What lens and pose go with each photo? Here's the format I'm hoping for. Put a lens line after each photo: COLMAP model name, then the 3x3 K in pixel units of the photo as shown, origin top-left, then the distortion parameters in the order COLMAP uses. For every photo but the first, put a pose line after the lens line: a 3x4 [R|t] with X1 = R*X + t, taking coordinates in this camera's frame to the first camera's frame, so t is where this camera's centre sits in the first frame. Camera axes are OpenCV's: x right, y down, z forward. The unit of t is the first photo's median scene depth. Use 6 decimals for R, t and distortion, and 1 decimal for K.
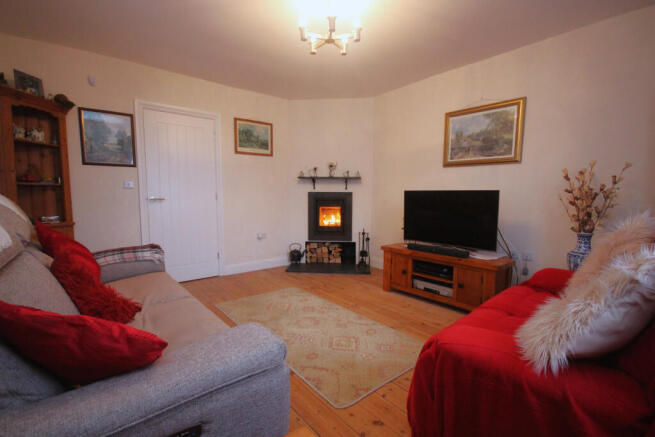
lens RADIAL K [[308.4, 0, 327.5], [0, 308.4, 218.5], [0, 0, 1]] dist [0.000415, 0.000294]
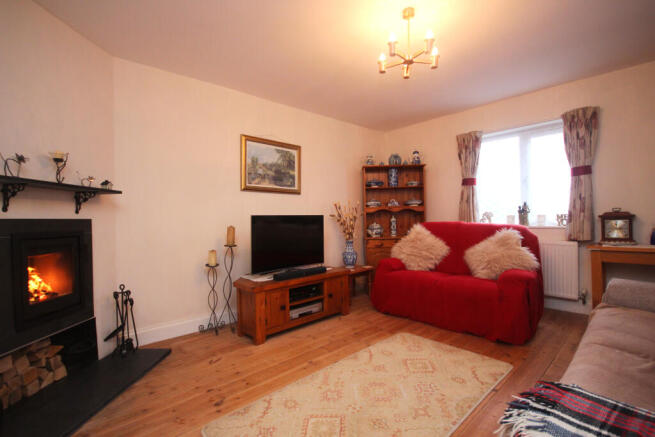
lens RADIAL K [[308.4, 0, 327.5], [0, 308.4, 218.5], [0, 0, 1]] dist [0.000415, 0.000294]
pose [[-0.082011, -0.001380, 0.996631, -0.634367], [0.098015, 0.995140, 0.009444, -0.074233], [-0.991800, 0.098460, -0.081477, 0.920911]]
